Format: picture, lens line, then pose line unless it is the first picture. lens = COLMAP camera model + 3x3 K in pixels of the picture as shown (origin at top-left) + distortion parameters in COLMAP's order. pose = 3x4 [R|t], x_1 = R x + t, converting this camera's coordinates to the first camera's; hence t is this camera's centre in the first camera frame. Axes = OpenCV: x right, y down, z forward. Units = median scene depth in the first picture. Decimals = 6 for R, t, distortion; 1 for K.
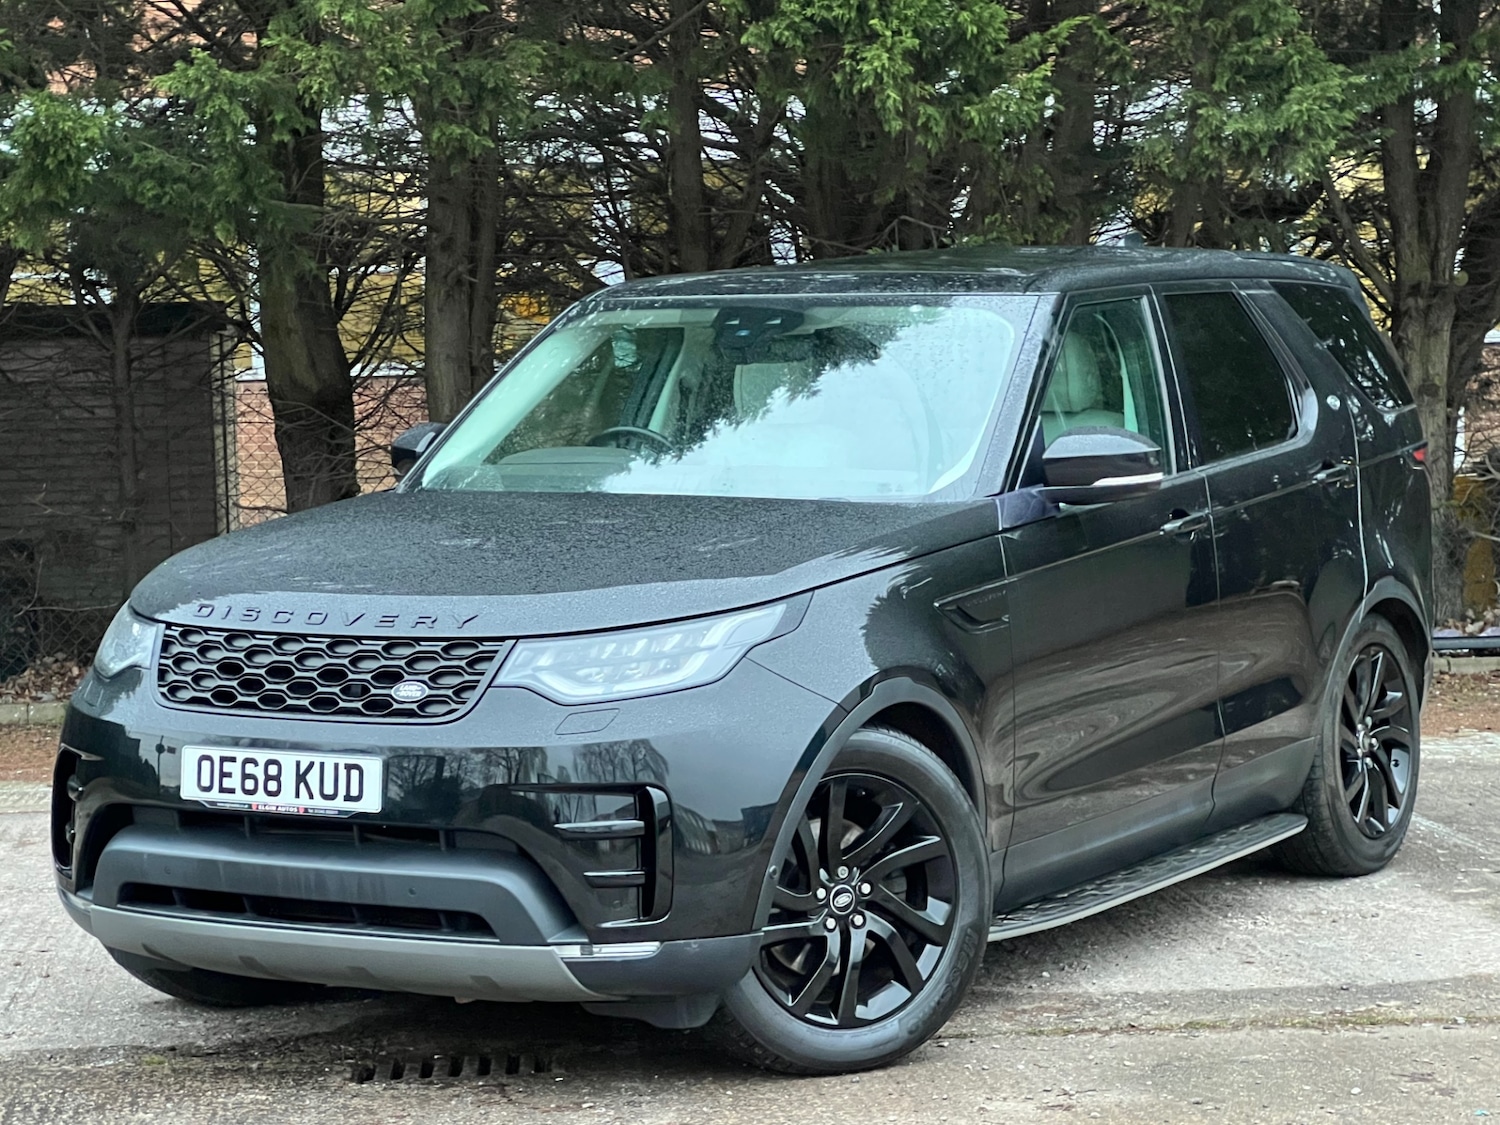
lens RADIAL K [[3689.9, 0, 750.0], [0, 3689.9, 562.5], [0, 0, 1]] dist [-0.174508, 5.576381]
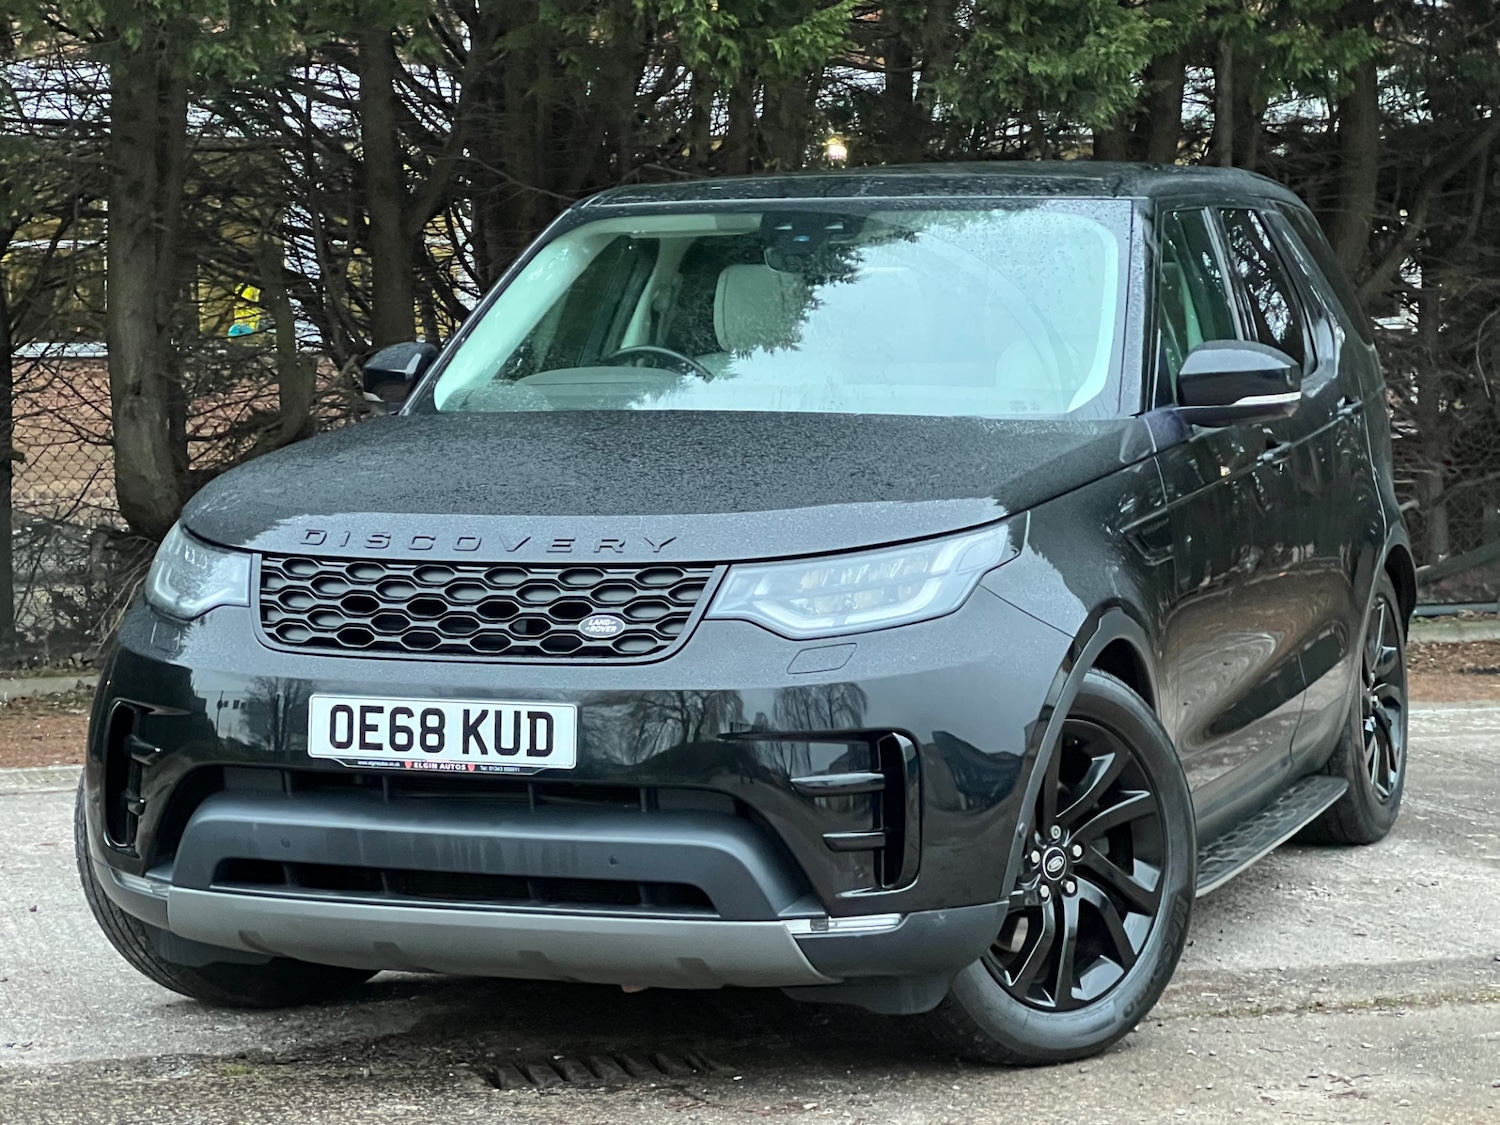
lens RADIAL K [[3689.9, 0, 750.0], [0, 3689.9, 562.5], [0, 0, 1]] dist [-0.174508, 5.576381]
pose [[0.984015, -0.002963, 0.178061, -0.203566], [0.003809, 0.999983, -0.004411, 0.023345], [-0.178045, 0.005019, 0.984010, 0.150002]]
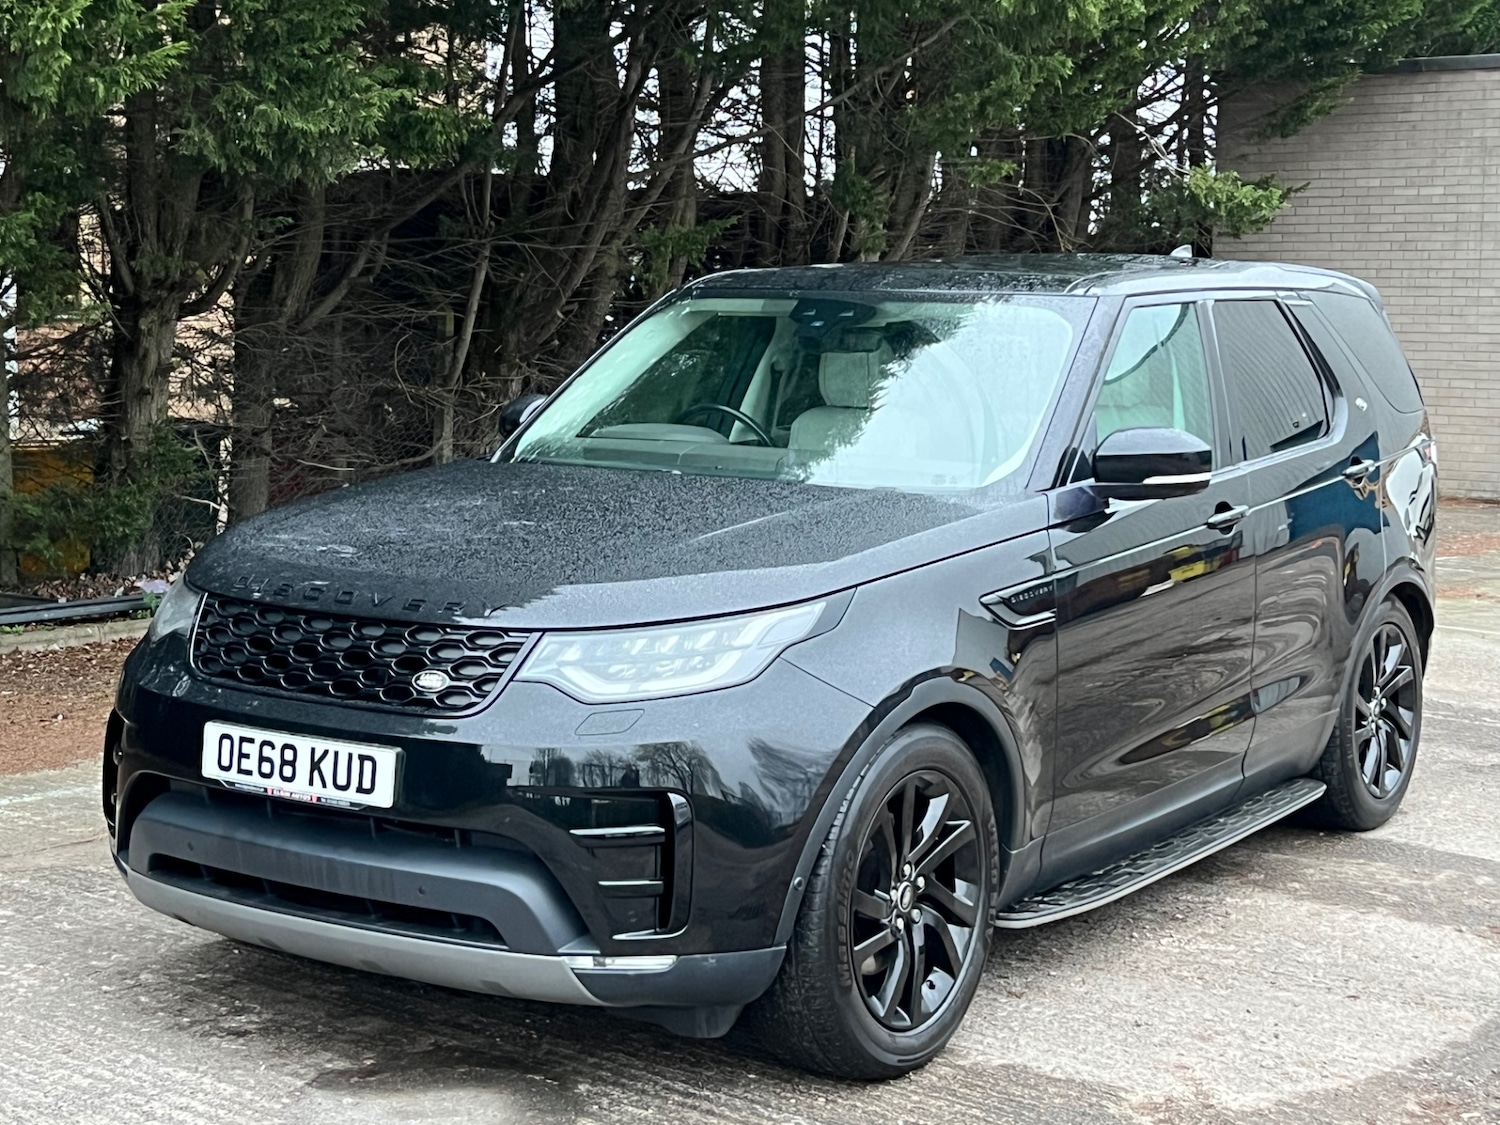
lens RADIAL K [[2370.8, 0, 826.8], [0, 2370.8, 522.9], [0, 0, 1]] dist [0.194154, -0.122190]
pose [[0.998817, 0.039077, -0.028950, 0.026977], [-0.038427, 0.999004, 0.022673, -0.023748], [0.029807, -0.021534, 0.999324, 0.367045]]
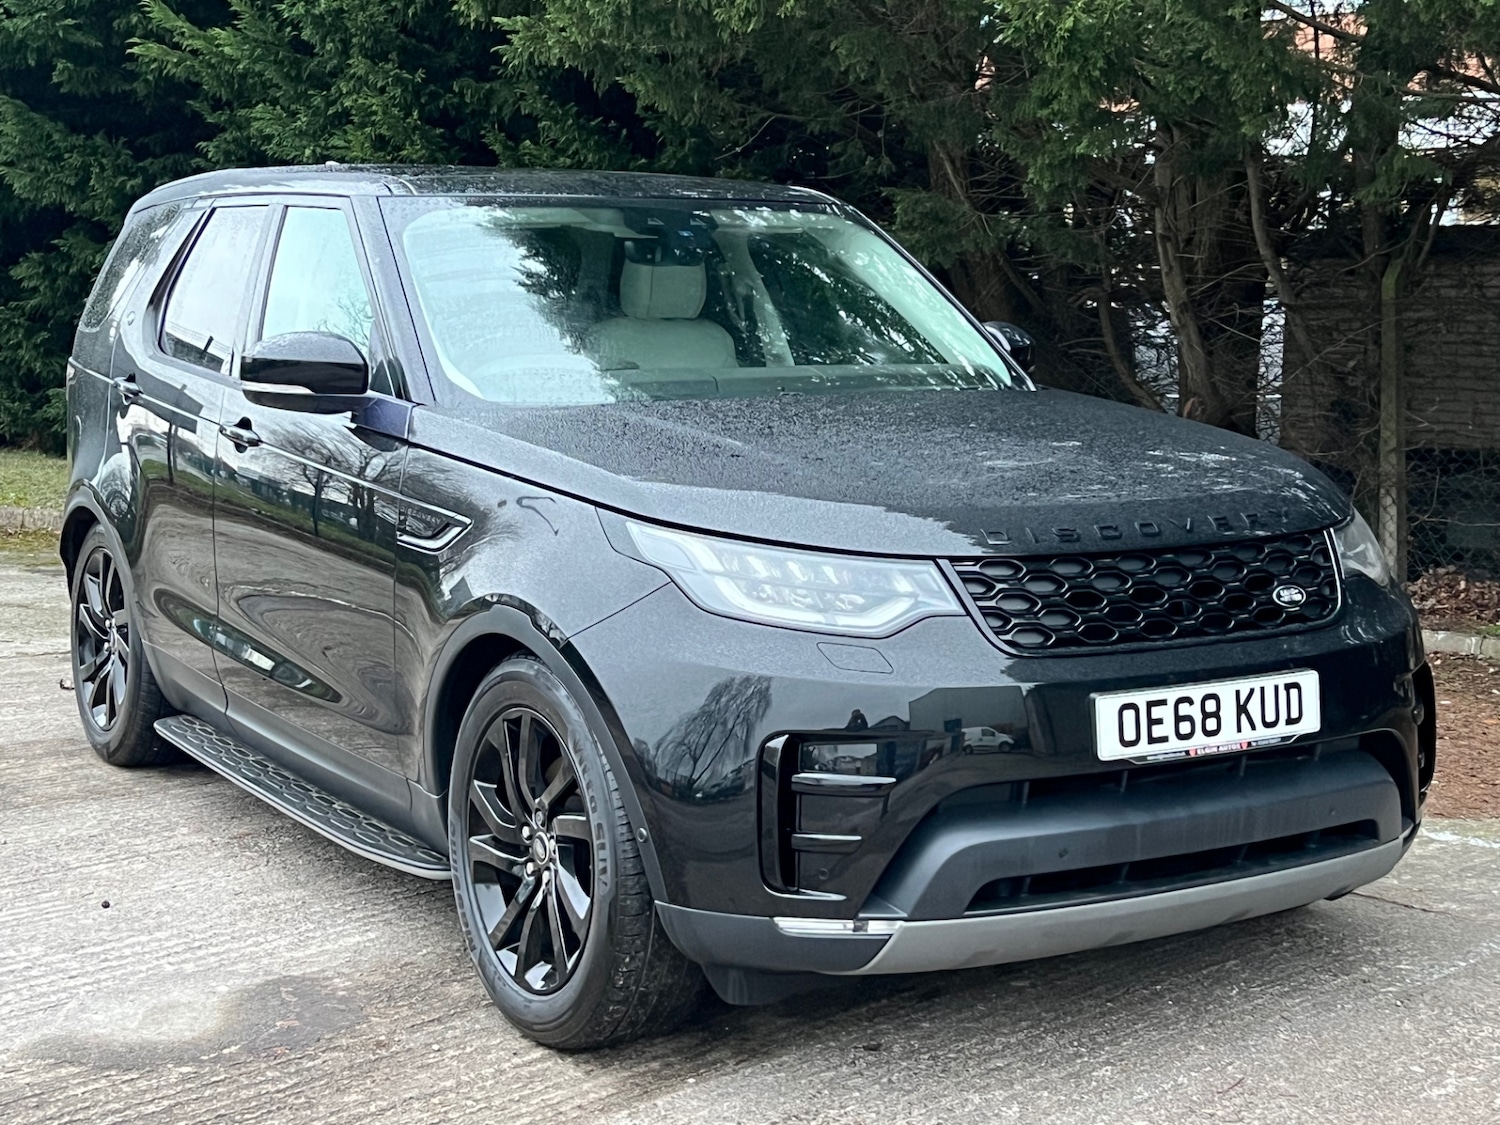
lens RADIAL K [[2499.5, 0, 750.3], [0, 2499.5, 593.6], [0, 0, 1]] dist [0.064936, -0.186542]
pose [[0.473441, -0.110649, 0.873848, -0.674557], [0.061037, 0.993815, 0.092770, -0.030170], [-0.878708, 0.009416, 0.477267, 0.795398]]
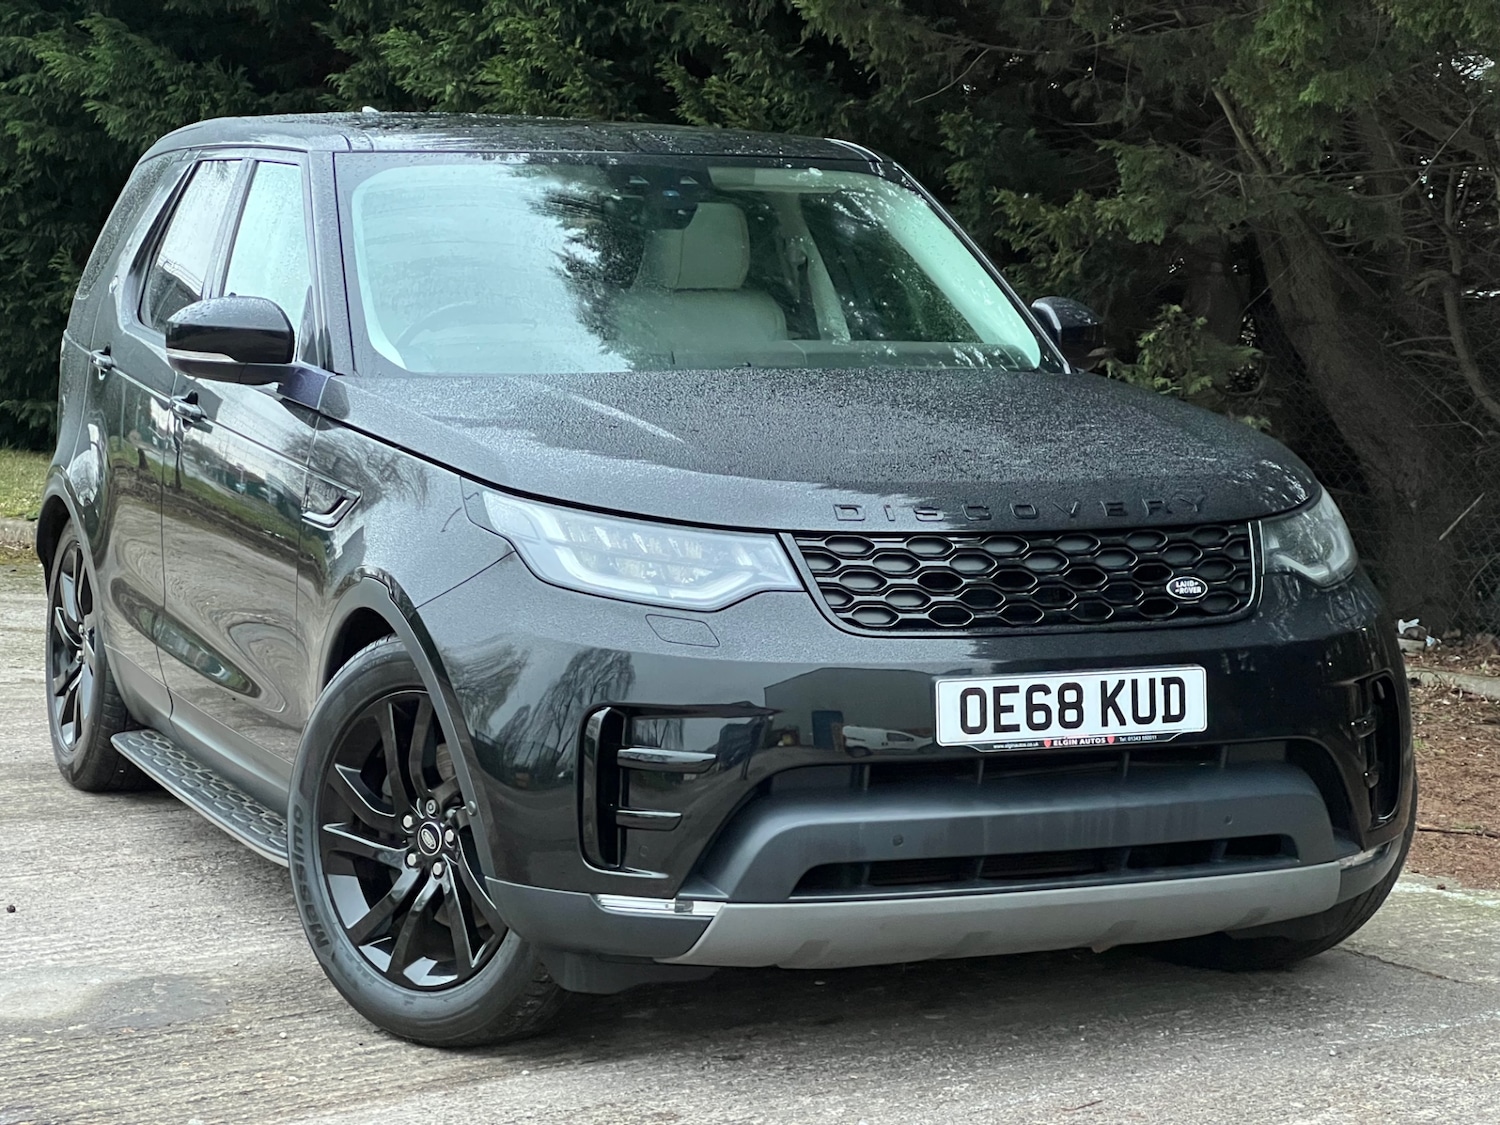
lens RADIAL K [[3689.9, 0, 750.0], [0, 3689.9, 562.5], [0, 0, 1]] dist [-0.174508, 5.576381]
pose [[0.596888, -0.060138, 0.800068, -0.808332], [0.042854, 0.998153, 0.043056, -0.011565], [-0.801179, 0.008587, 0.598363, 0.552238]]
